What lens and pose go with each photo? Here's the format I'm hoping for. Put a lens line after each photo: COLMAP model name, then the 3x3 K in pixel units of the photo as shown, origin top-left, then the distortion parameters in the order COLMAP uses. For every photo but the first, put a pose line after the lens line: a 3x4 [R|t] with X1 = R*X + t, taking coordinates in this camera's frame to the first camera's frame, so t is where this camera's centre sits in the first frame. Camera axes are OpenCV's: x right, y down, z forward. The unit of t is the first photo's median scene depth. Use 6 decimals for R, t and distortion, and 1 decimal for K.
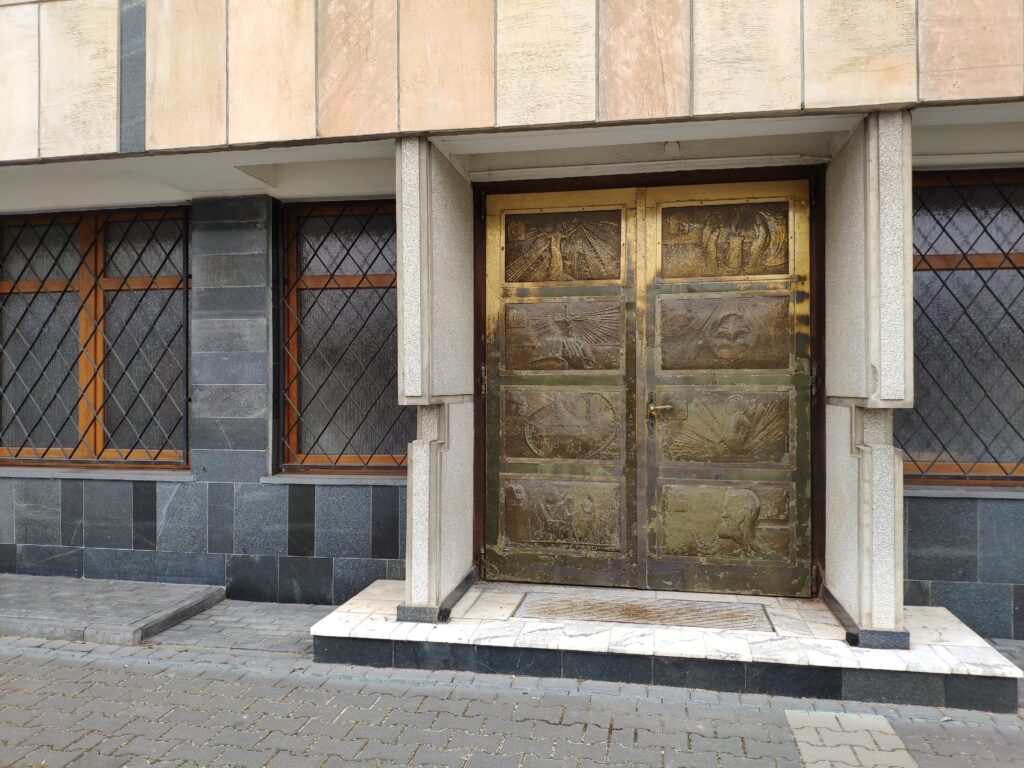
lens RADIAL K [[791.3, 0, 512.0], [0, 791.3, 384.0], [0, 0, 1]] dist [0.166841, -0.300193]
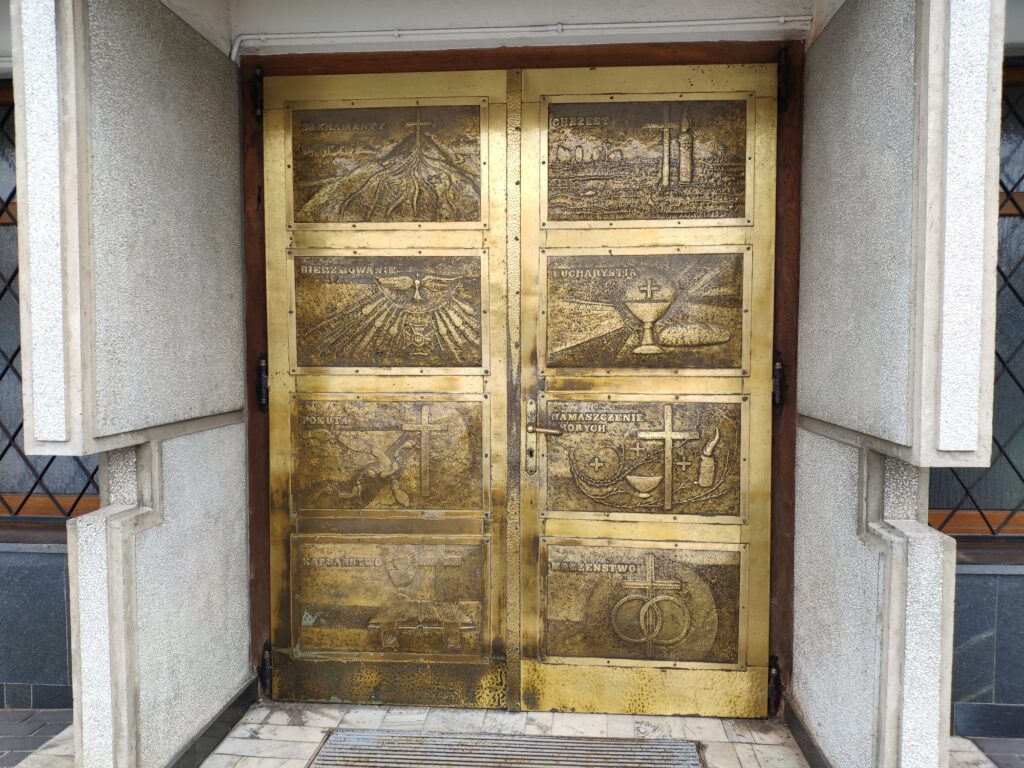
lens RADIAL K [[791.3, 0, 512.0], [0, 791.3, 384.0], [0, 0, 1]] dist [0.166841, -0.300193]
pose [[0.994453, -0.001540, 0.105172, 0.097177], [-0.004670, 0.998260, 0.058778, -0.046148], [-0.105080, -0.058943, 0.992715, 0.394841]]
